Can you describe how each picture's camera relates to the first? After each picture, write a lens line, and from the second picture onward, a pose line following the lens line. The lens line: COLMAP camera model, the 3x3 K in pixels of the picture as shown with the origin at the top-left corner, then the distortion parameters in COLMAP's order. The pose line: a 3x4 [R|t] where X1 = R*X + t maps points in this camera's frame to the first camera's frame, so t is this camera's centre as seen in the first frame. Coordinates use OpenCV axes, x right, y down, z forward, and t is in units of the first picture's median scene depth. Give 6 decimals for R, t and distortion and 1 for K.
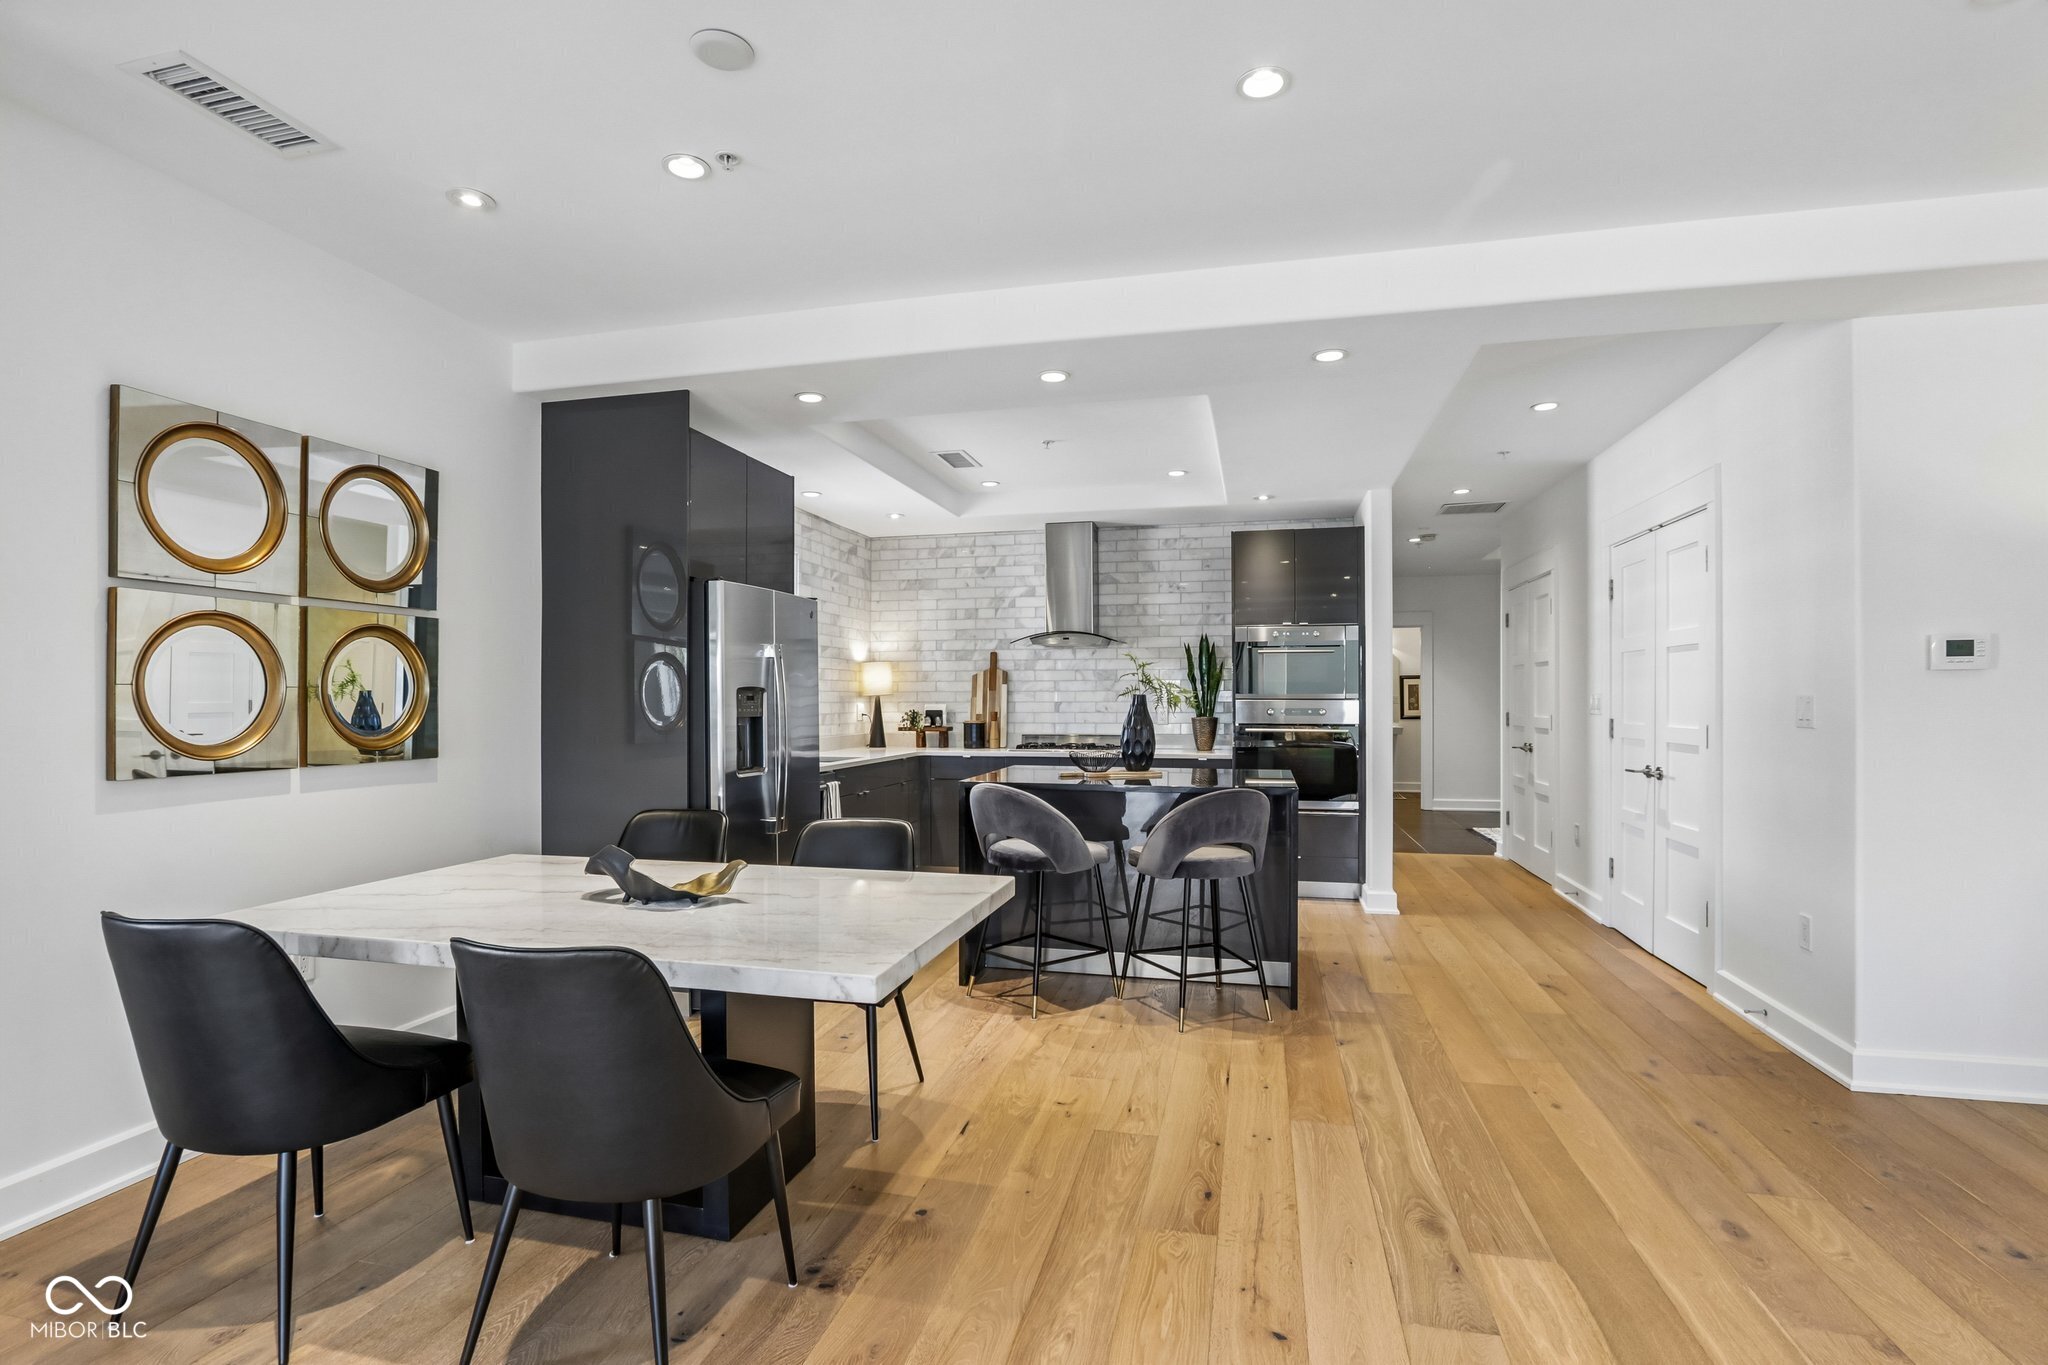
lens RADIAL K [[992.1, 0, 1014.8], [0, 992.1, 691.3], [0, 0, 1]] dist [-0.018170, 0.006515]
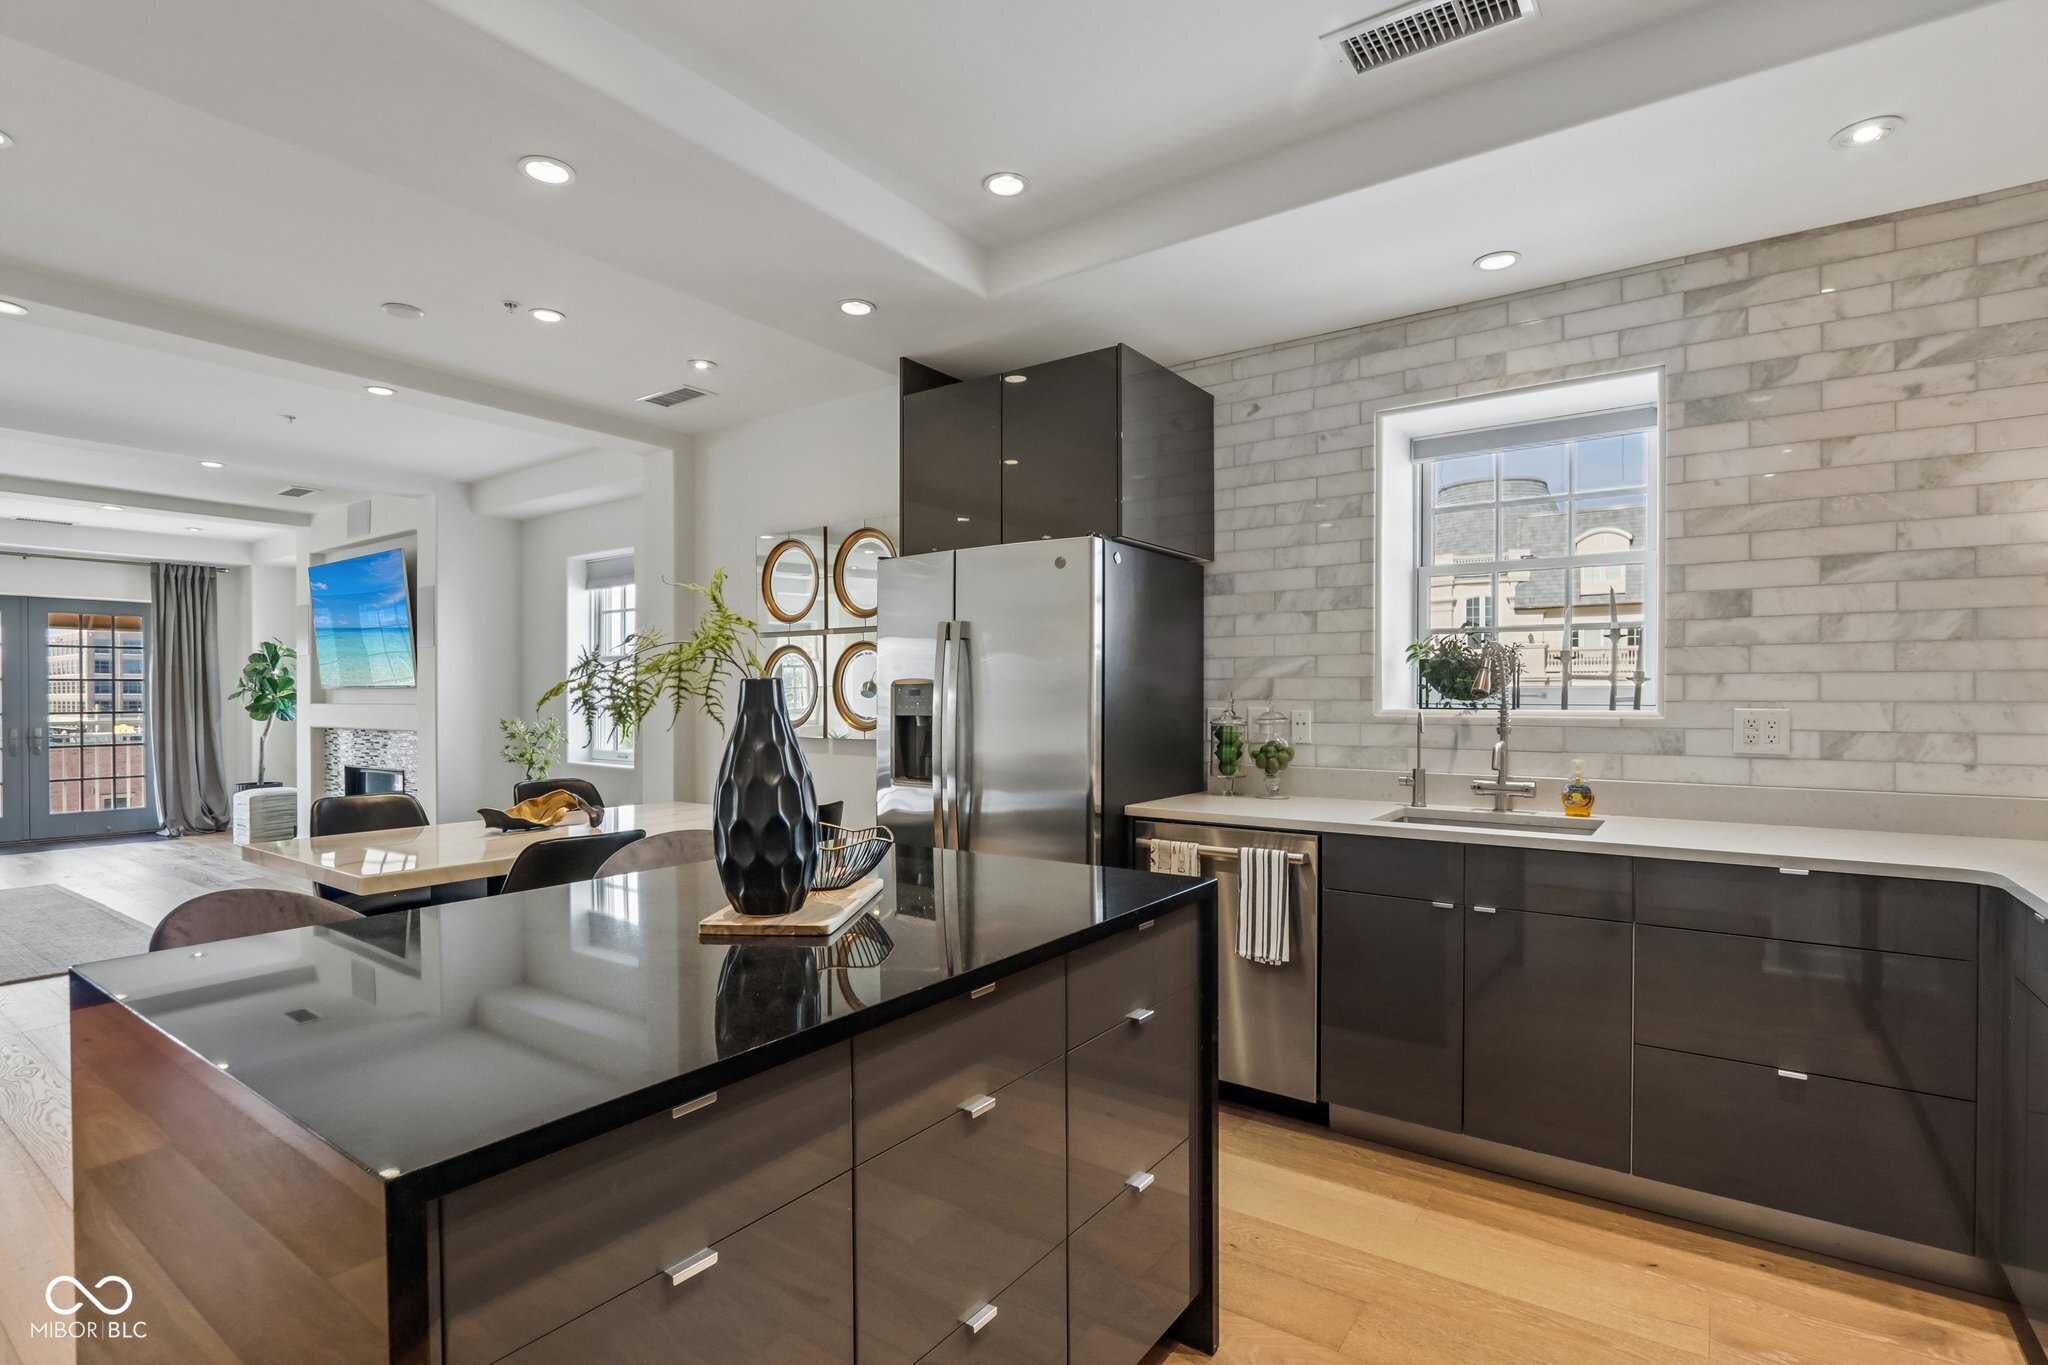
lens RADIAL K [[983.1, 0, 1010.9], [0, 983.1, 701.0], [0, 0, 1]] dist [-0.018619, 0.002984]
pose [[-0.377838, 0.006267, -0.925850, 0.265499], [0.008310, 0.999960, 0.003377, 0.006758], [0.925834, -0.006418, -0.377875, 0.803227]]
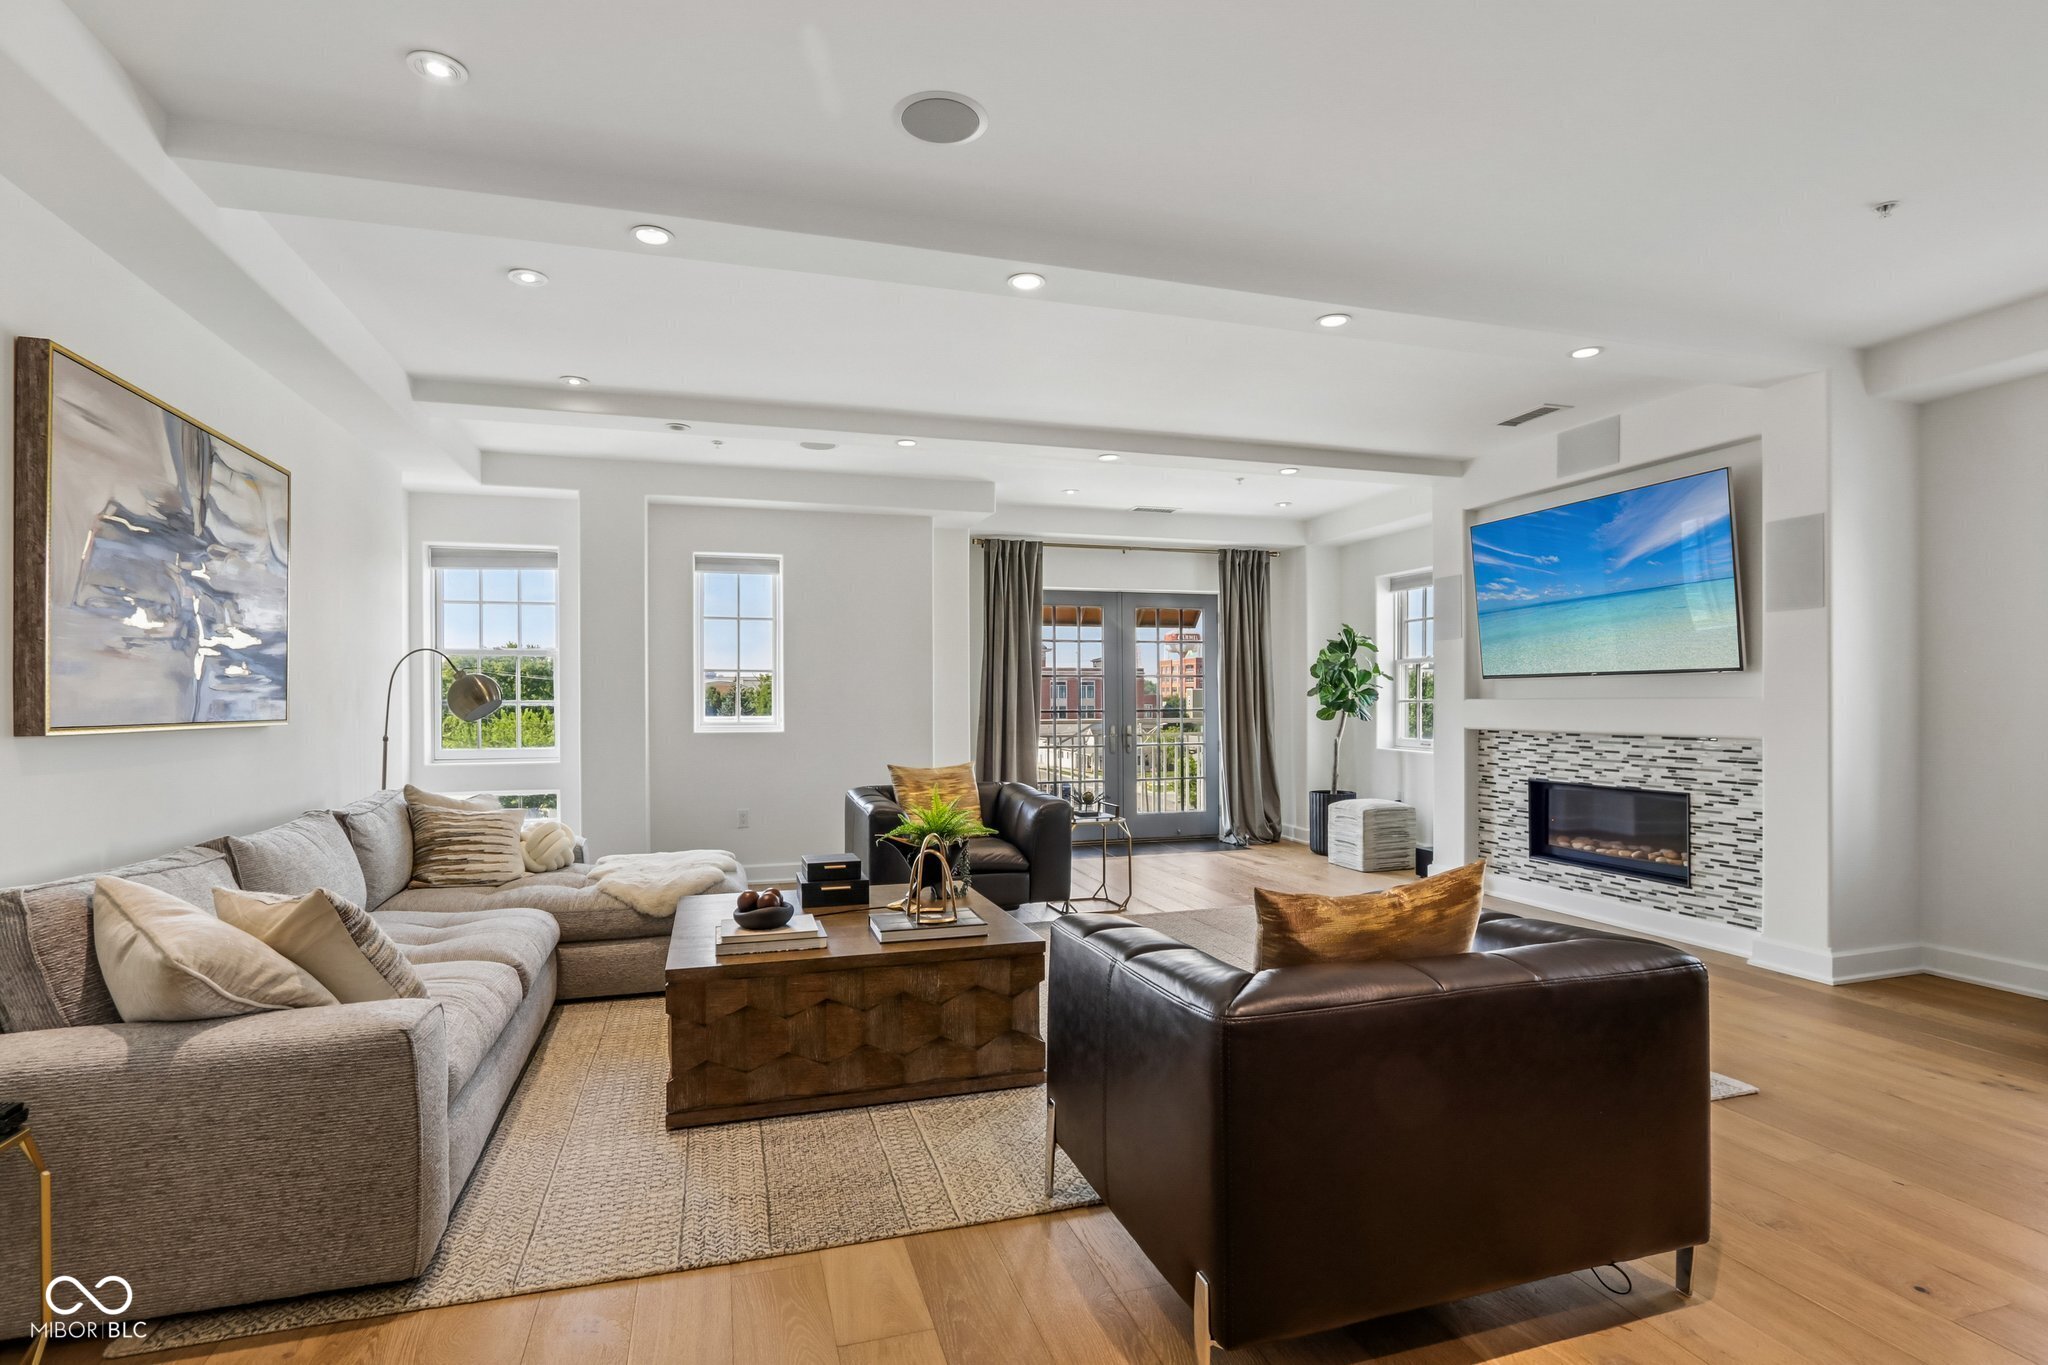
lens RADIAL K [[1006.6, 0, 1027.5], [0, 1006.6, 691.2], [0, 0, 1]] dist [-0.006622, 0.001028]
pose [[-0.856372, 0.001962, -0.516356, 0.348443], [0.010853, 0.999840, -0.014201, 0.008171], [0.516246, -0.017765, -0.856256, 0.226166]]
